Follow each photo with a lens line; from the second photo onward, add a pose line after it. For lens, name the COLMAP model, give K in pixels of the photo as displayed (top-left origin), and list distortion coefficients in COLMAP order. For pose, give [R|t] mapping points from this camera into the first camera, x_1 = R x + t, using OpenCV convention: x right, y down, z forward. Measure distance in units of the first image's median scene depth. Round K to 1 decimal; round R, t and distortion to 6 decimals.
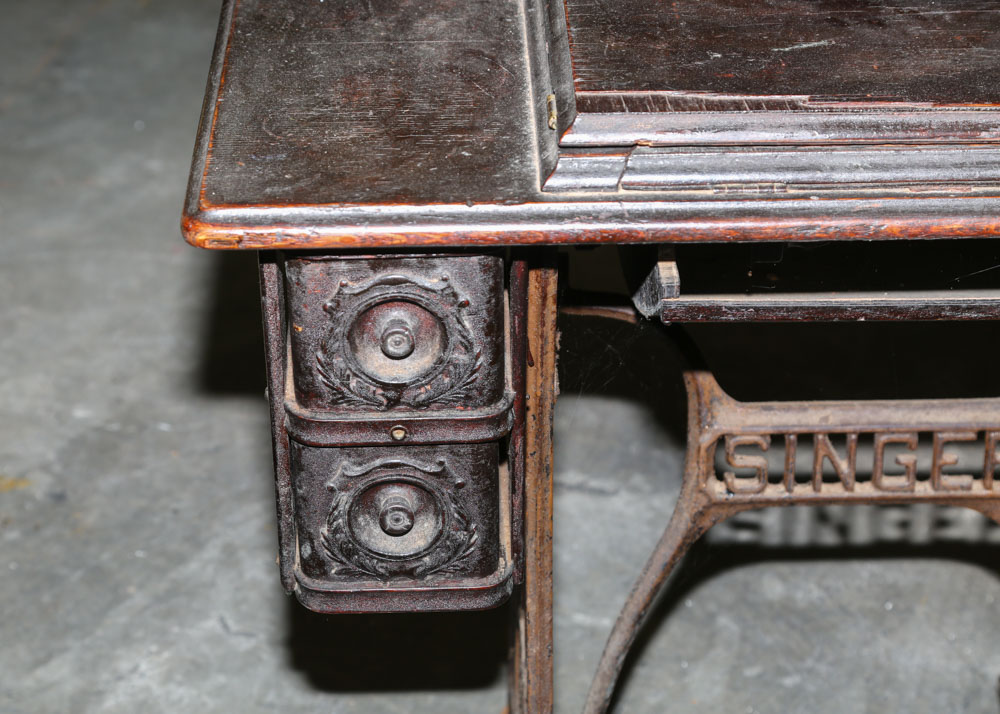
lens RADIAL K [[2228.8, 0, 460.2], [0, 2228.8, 357.0], [0, 0, 1]] dist [-0.092553, -0.019867]
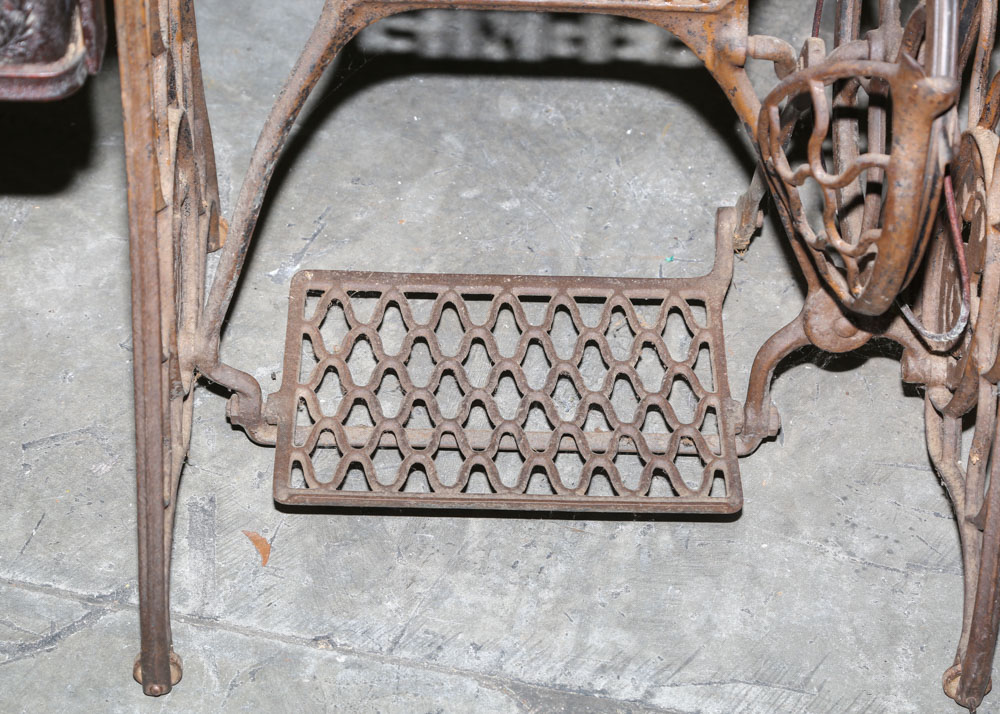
lens RADIAL K [[2254.4, 0, 501.0], [0, 2254.4, 334.3], [0, 0, 1]] dist [-0.097490, 0.098310]
pose [[0.998430, 0.042418, 0.036570, 0.168609], [-0.048781, 0.979443, 0.195734, 0.019411], [-0.027515, -0.197211, 0.979975, 0.082025]]
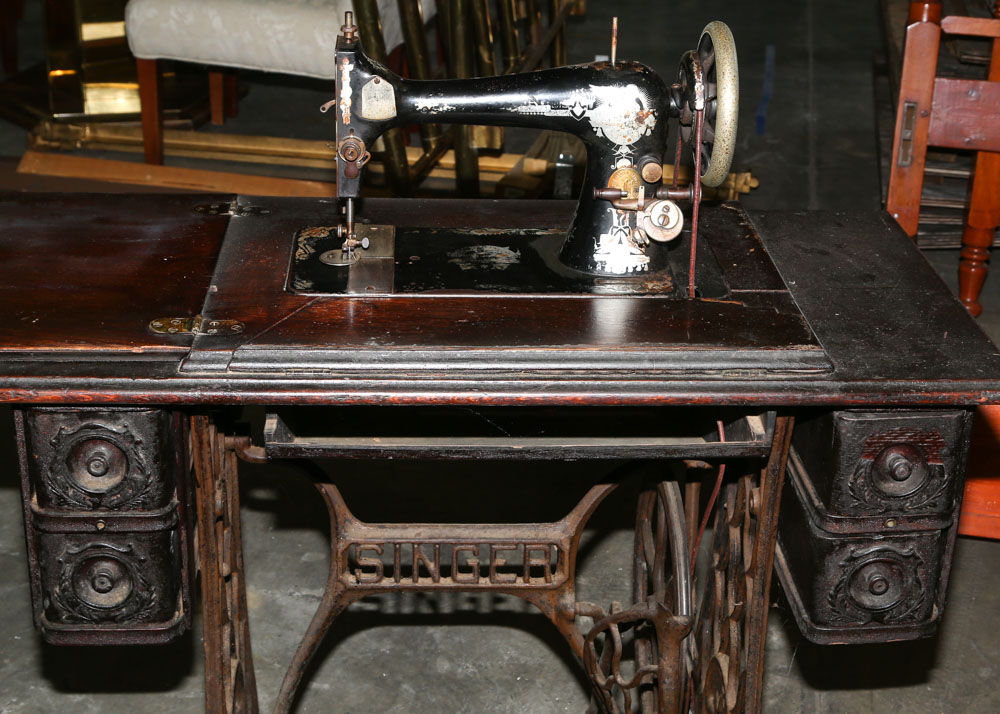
lens RADIAL K [[1604.7, 0, 499.4], [0, 1604.7, 304.7], [0, 0, 1]] dist [-0.028109, 0.092404]
pose [[0.998540, 0.022630, 0.049052, 0.189872], [-0.014648, 0.987435, -0.157348, 0.052643], [-0.051997, 0.156400, 0.986324, -0.159299]]
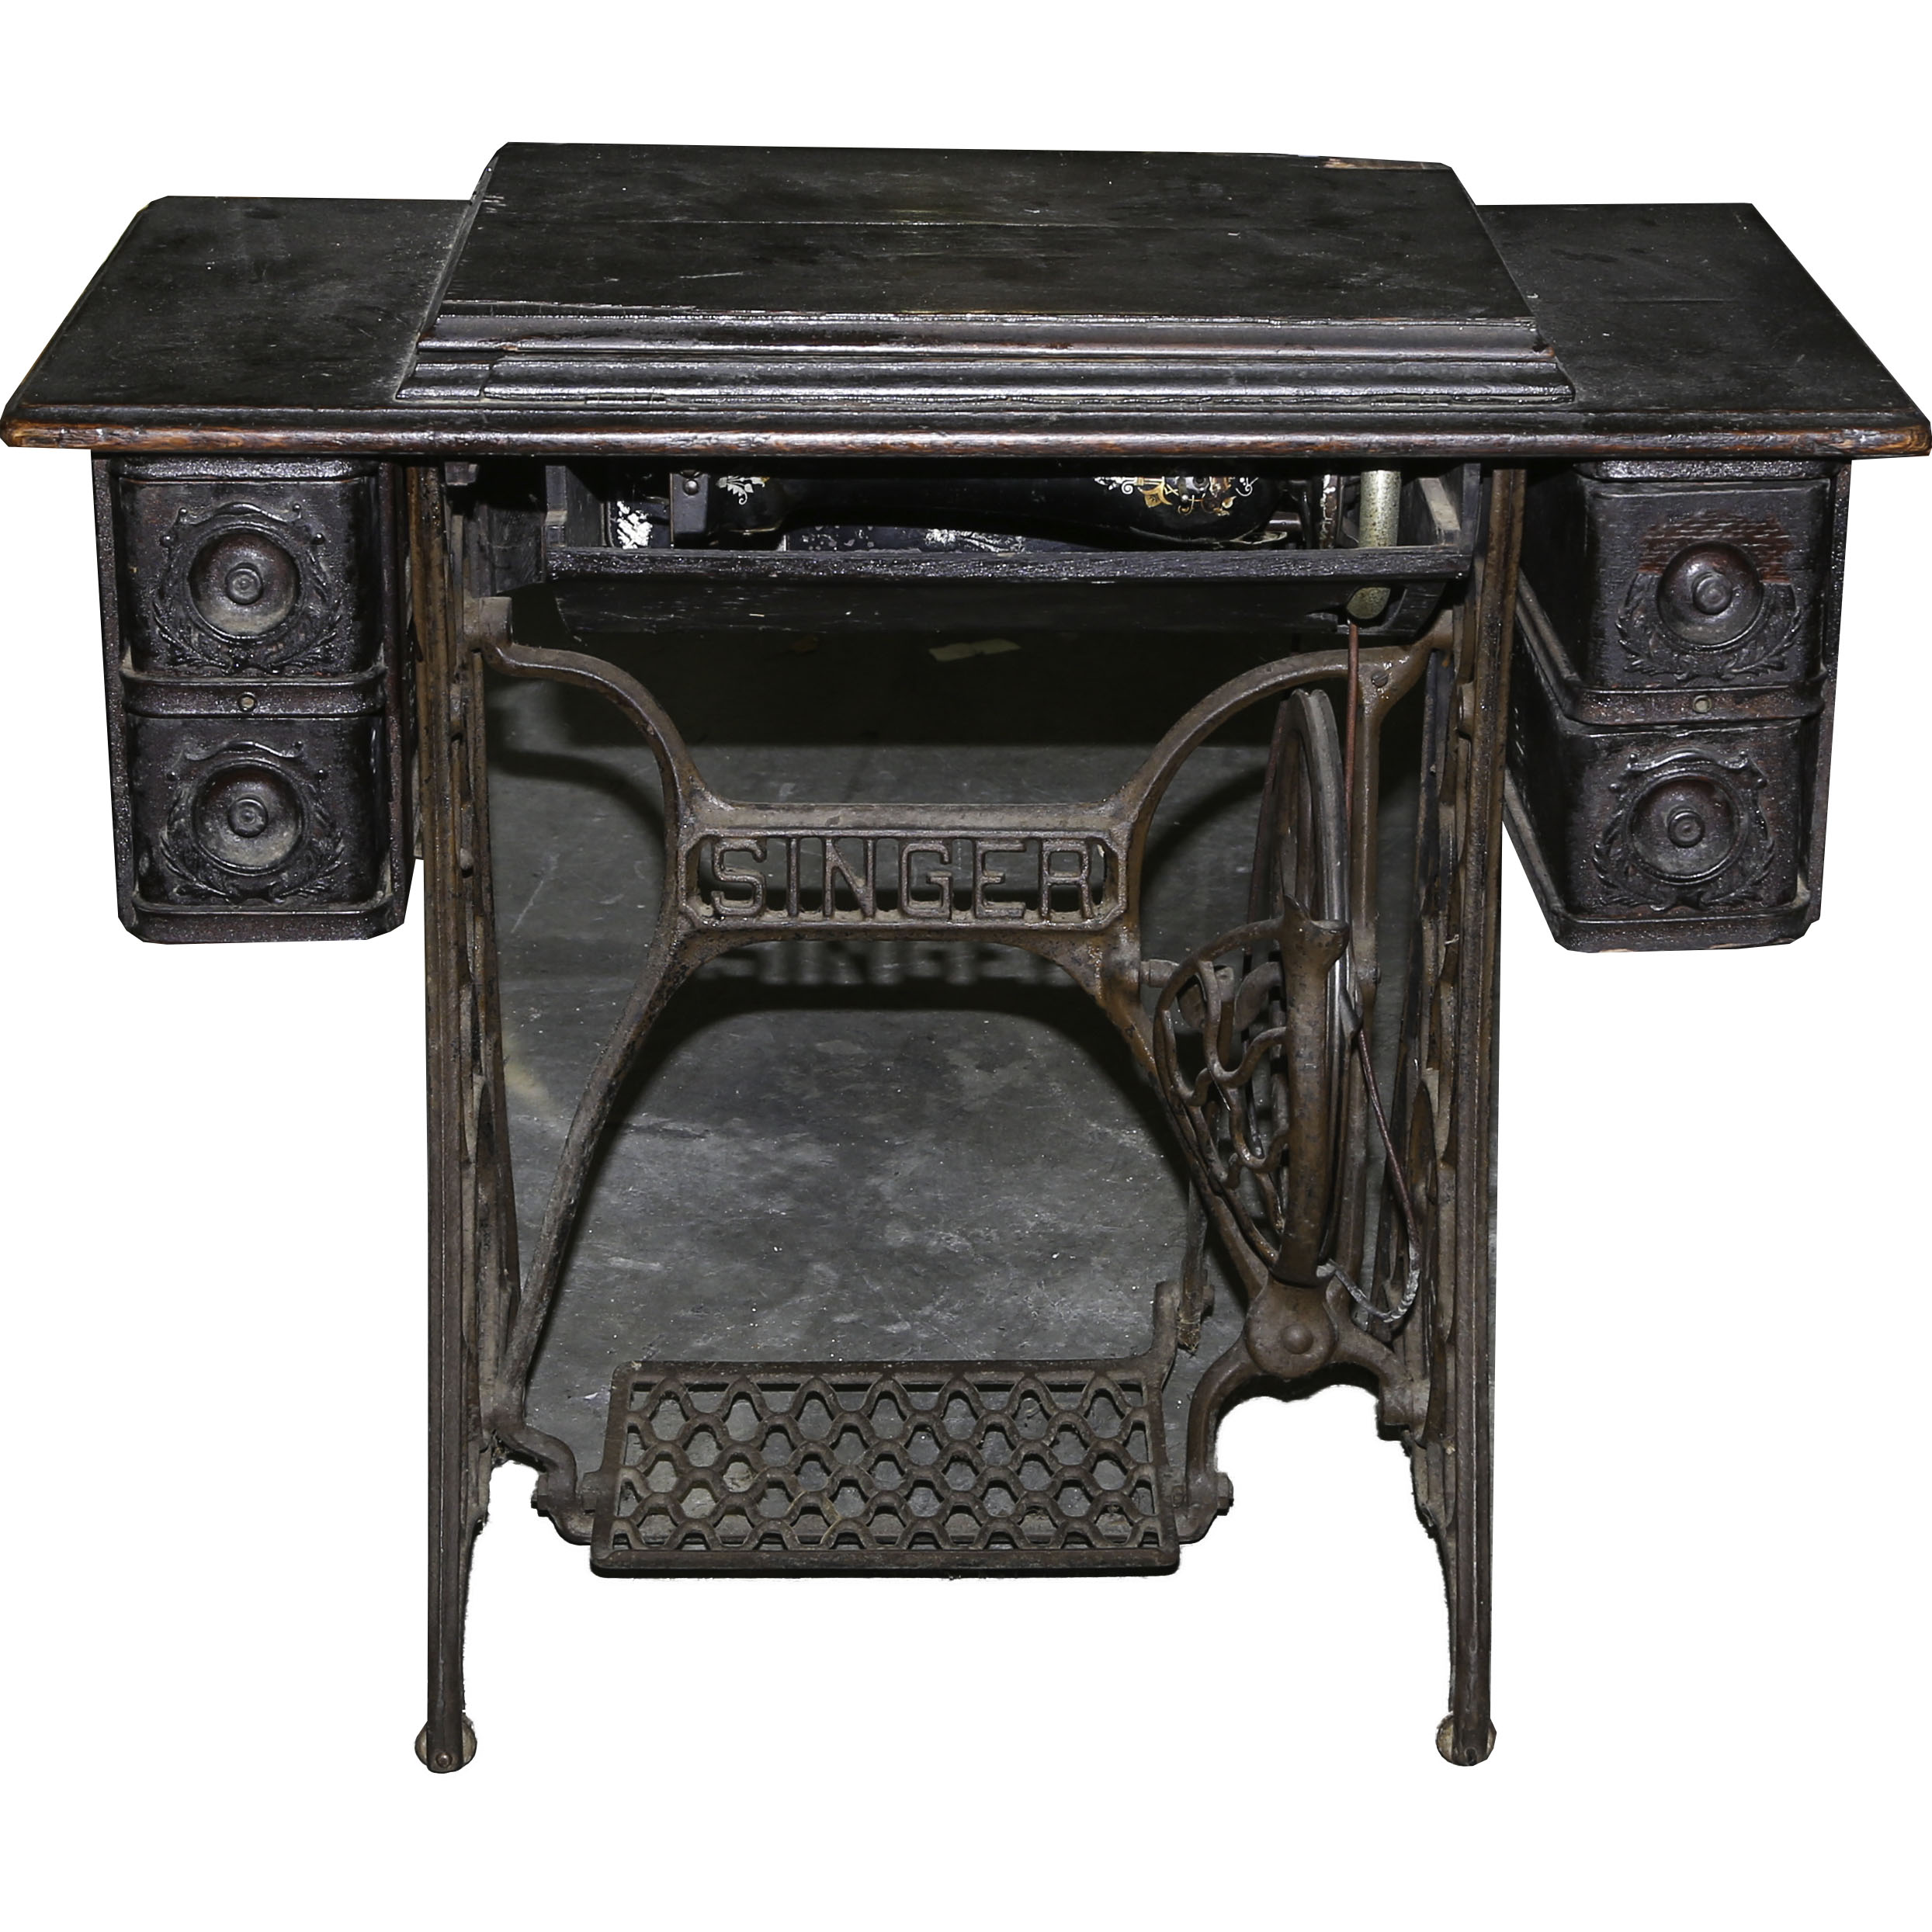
lens RADIAL K [[4453.0, 0, 962.8], [0, 4453.0, 759.4], [0, 0, 1]] dist [-0.017612, -0.107386]
pose [[0.999778, 0.018270, 0.010516, 0.226752], [-0.015593, 0.976633, -0.214347, 0.410891], [-0.014186, 0.214135, 0.976701, -0.677714]]
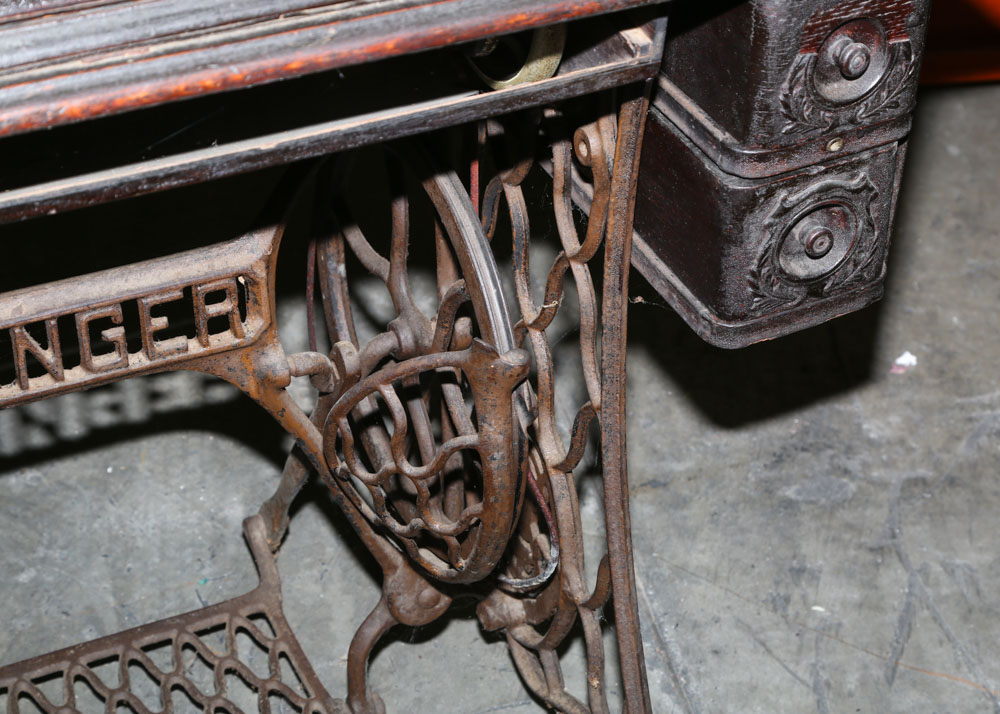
lens RADIAL K [[2254.4, 0, 501.0], [0, 2254.4, 334.3], [0, 0, 1]] dist [-0.097490, 0.098310]
pose [[0.900877, -0.213859, 0.377736, -0.006011], [0.181865, 0.976109, 0.118898, -0.041091], [-0.394139, -0.038416, 0.918248, 0.102670]]
